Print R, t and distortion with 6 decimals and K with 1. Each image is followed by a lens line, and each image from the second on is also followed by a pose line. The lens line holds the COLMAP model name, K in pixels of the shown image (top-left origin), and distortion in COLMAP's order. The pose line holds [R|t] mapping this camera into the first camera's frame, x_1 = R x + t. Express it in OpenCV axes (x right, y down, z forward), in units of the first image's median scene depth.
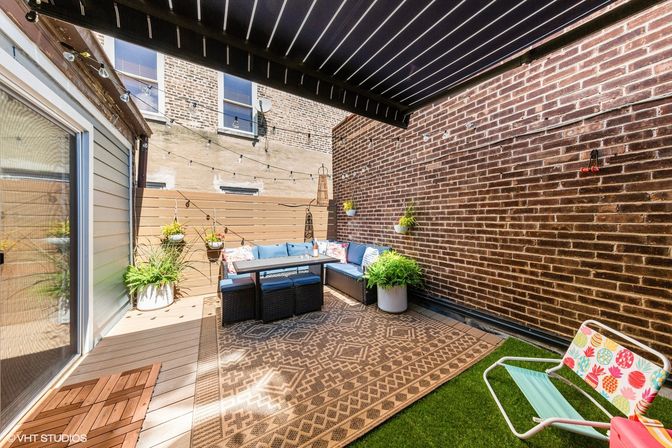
lens RADIAL K [[212.9, 0, 337.0], [0, 212.9, 222.9], [0, 0, 1]] dist [0.001253, -0.000031]
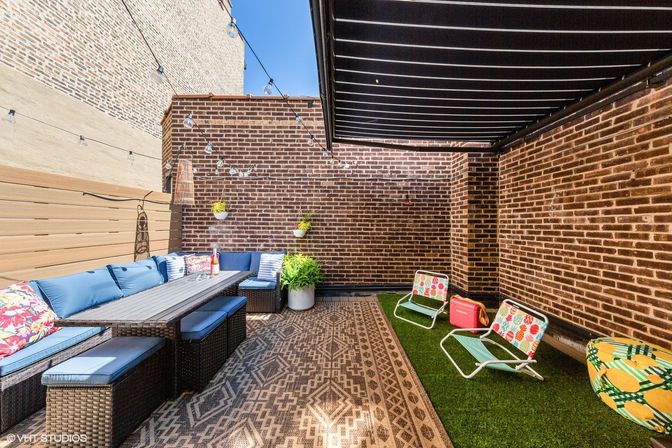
lens RADIAL K [[212.9, 0, 337.0], [0, 212.9, 222.9], [0, 0, 1]] dist [0.001253, -0.000031]
pose [[0.503900, 0.009161, 0.863713, -0.715133], [0.001113, 0.999936, -0.011255, -0.016291], [-0.863761, 0.006633, 0.503858, 0.350321]]
